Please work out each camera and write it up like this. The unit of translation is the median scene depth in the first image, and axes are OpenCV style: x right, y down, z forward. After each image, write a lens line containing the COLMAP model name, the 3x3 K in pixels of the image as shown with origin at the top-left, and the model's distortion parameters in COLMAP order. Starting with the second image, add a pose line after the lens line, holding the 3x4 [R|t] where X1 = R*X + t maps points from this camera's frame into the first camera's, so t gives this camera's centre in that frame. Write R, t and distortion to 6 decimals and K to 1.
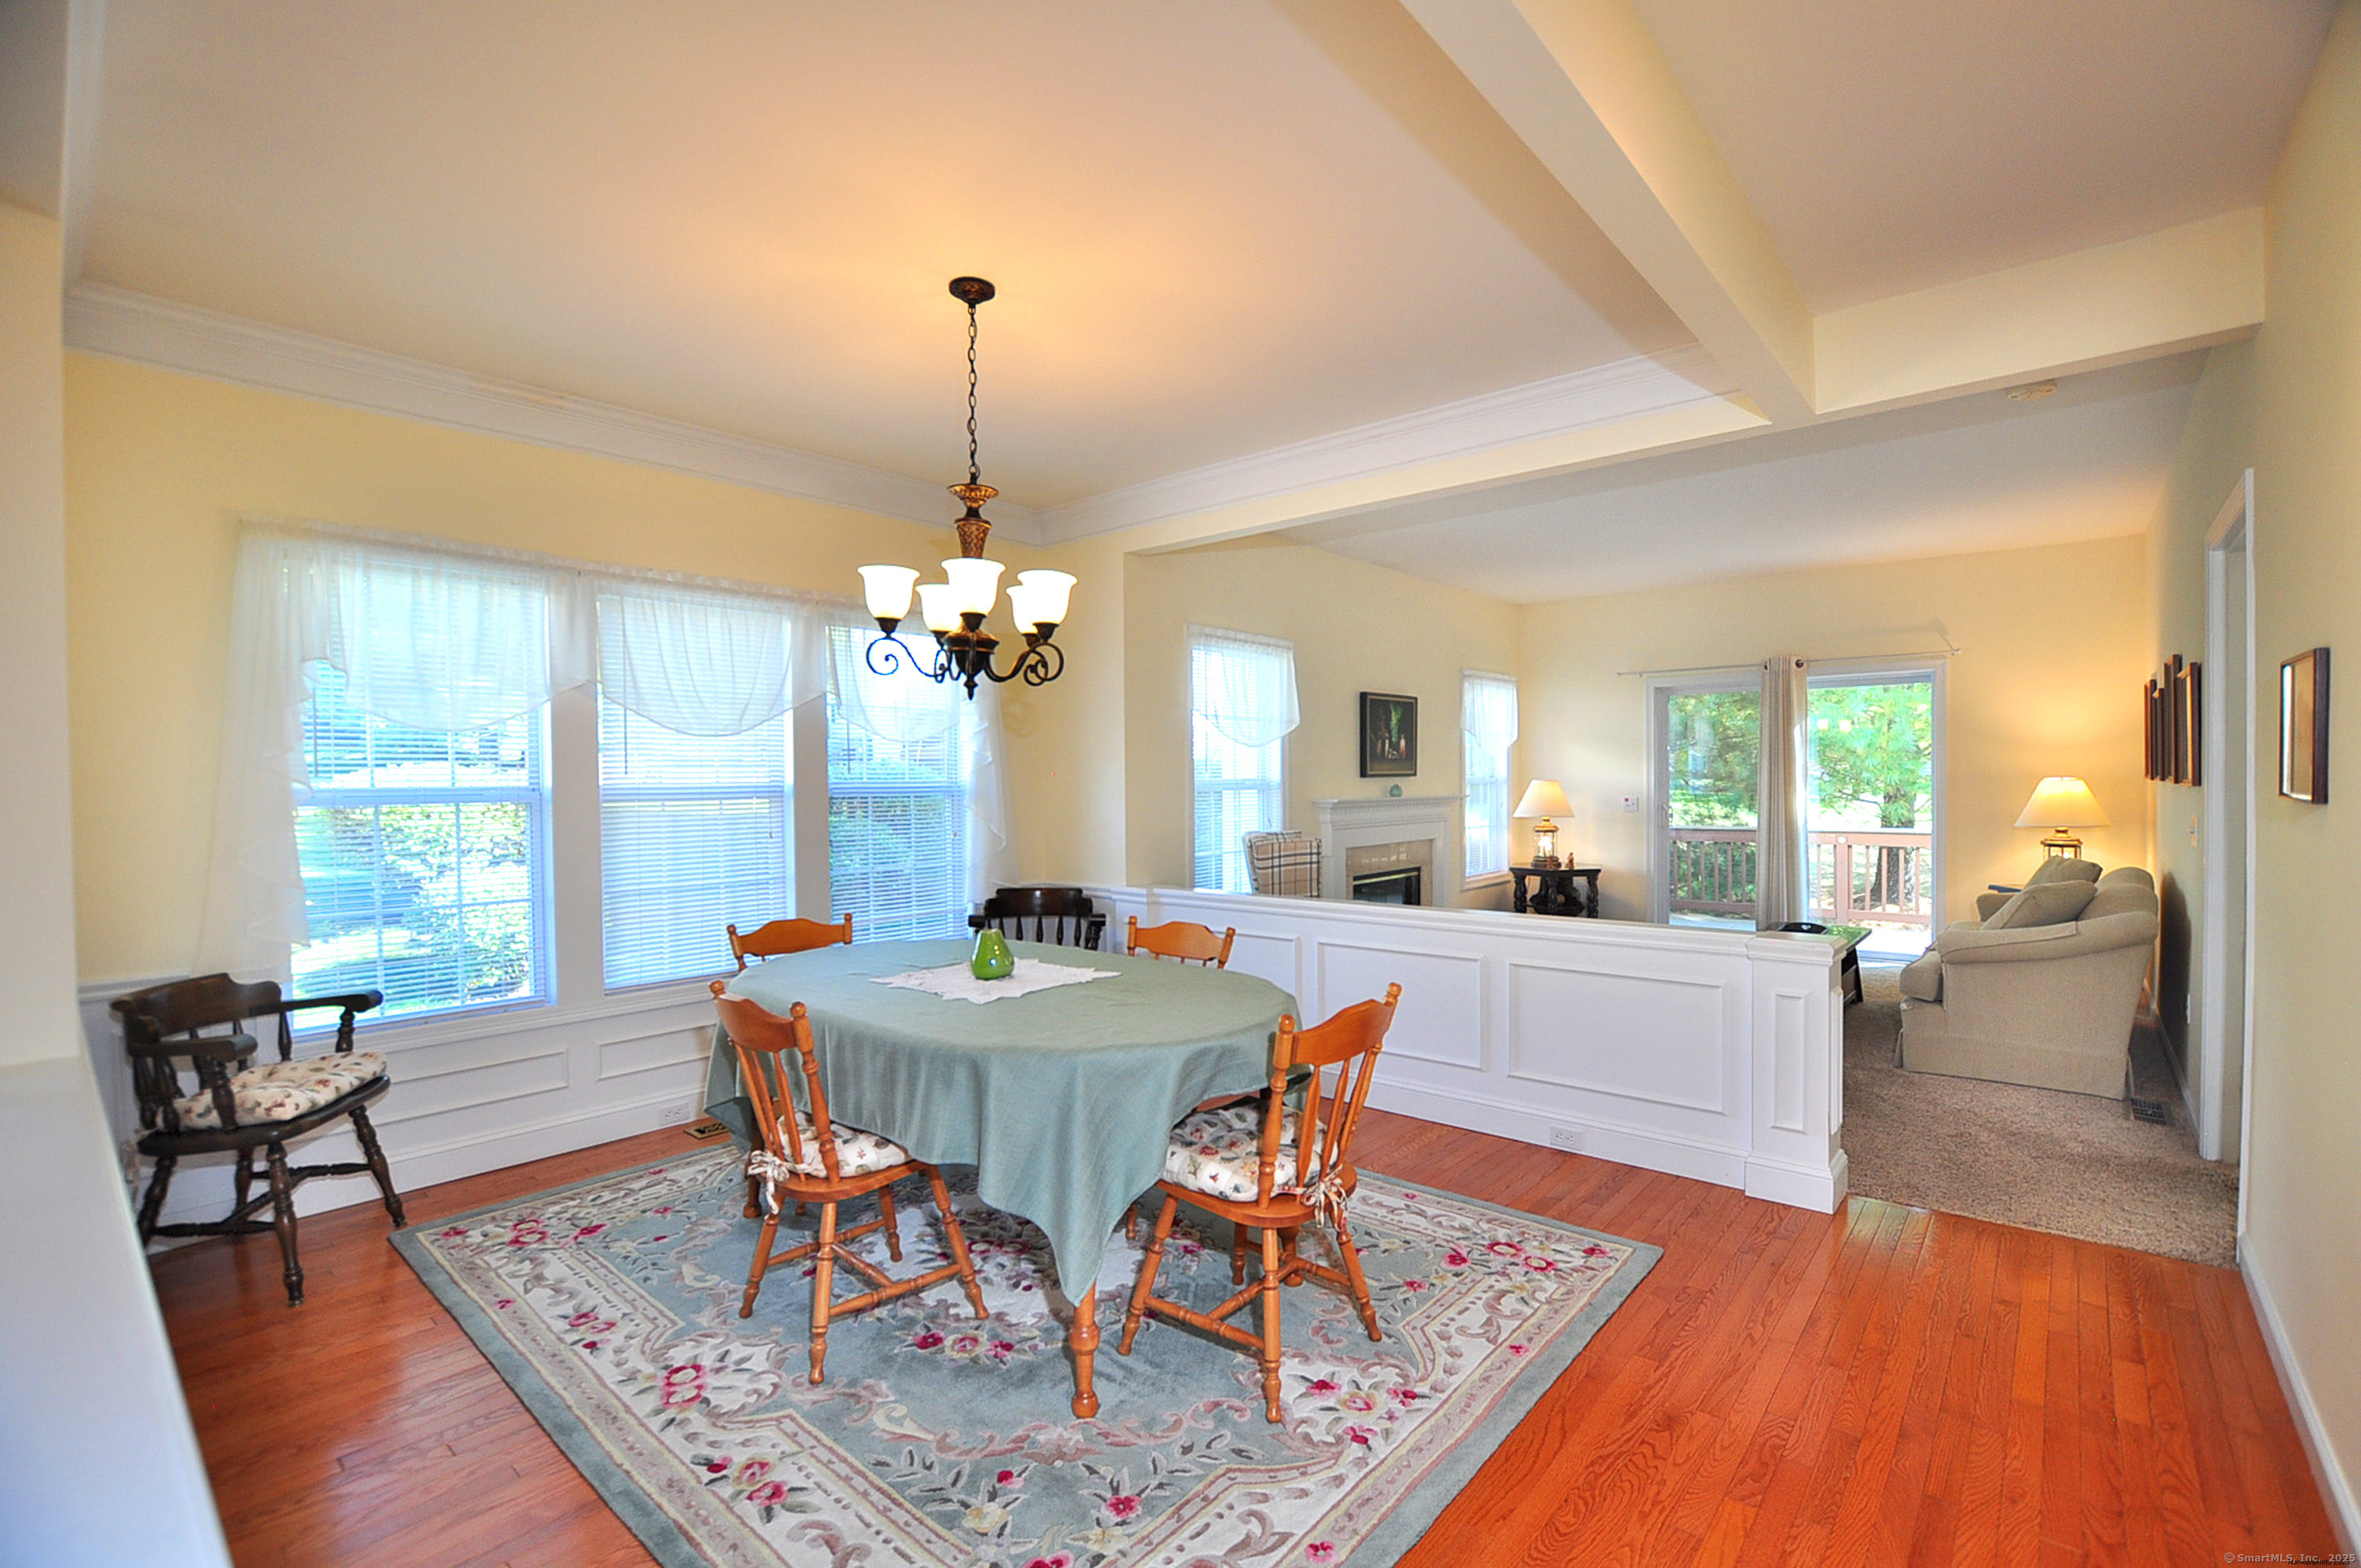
lens RADIAL K [[1038.9, 0, 1192.1], [0, 1038.9, 798.3], [0, 0, 1]] dist [-0.035116, 0.006080]
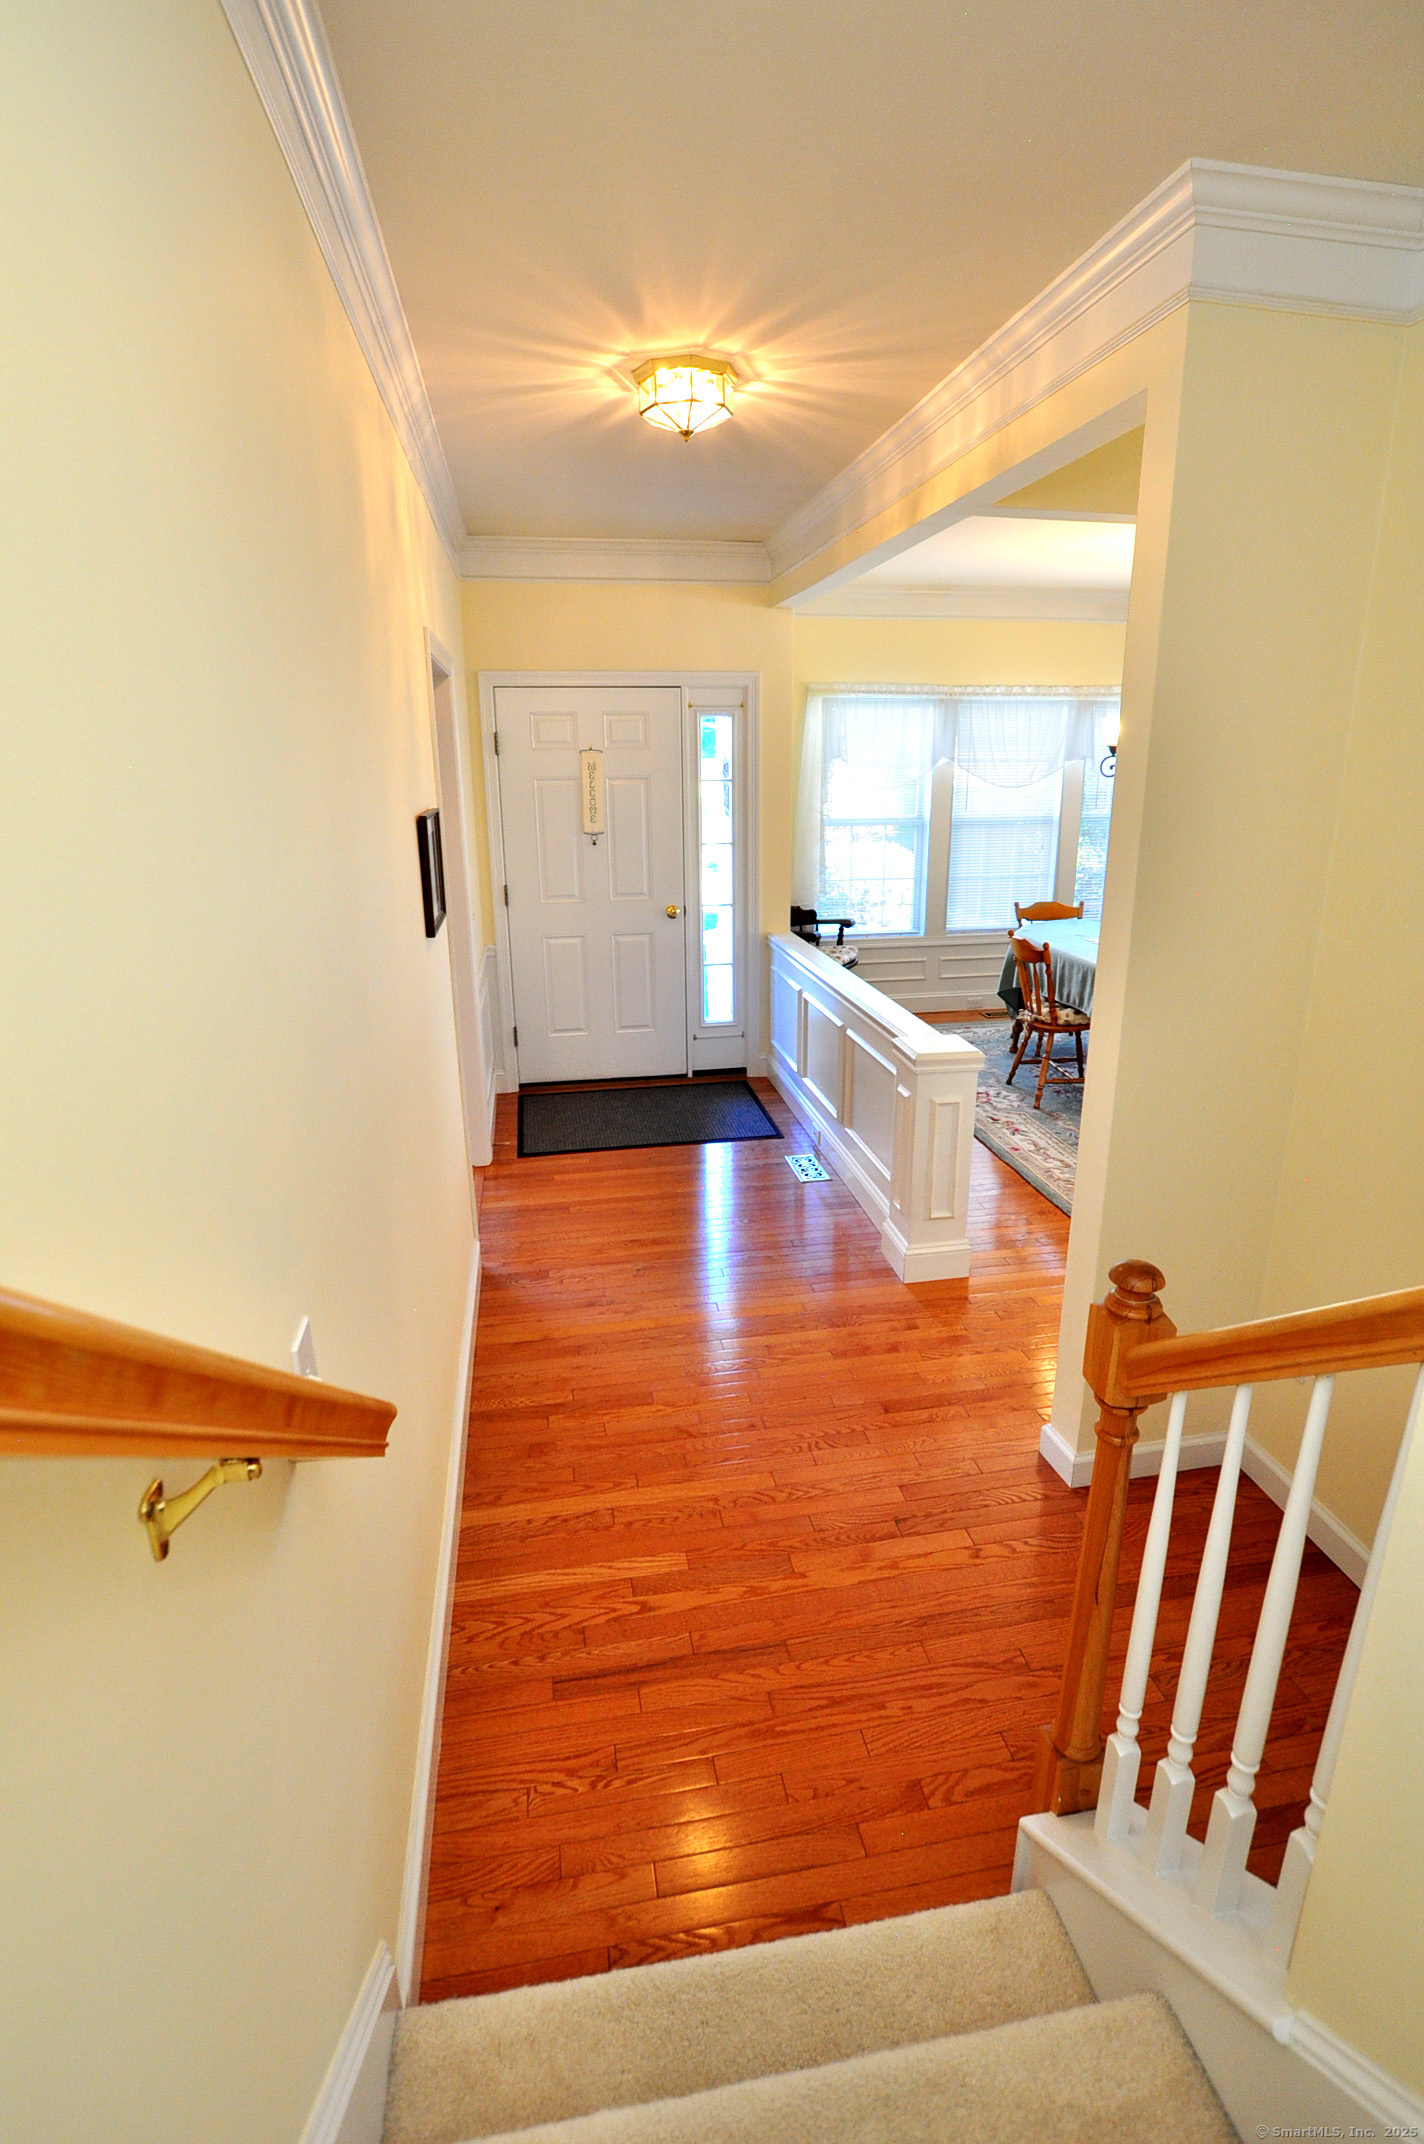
lens RADIAL K [[1032.5, 0, 712.0], [0, 1032.5, 1072.0], [0, 0, 1]] dist [-0.048402, -0.000009]
pose [[0.771316, 0.192642, -0.606598, 0.259293], [-0.011348, 0.957103, 0.289524, -0.095915], [0.636352, -0.216431, 0.740415, -0.657222]]
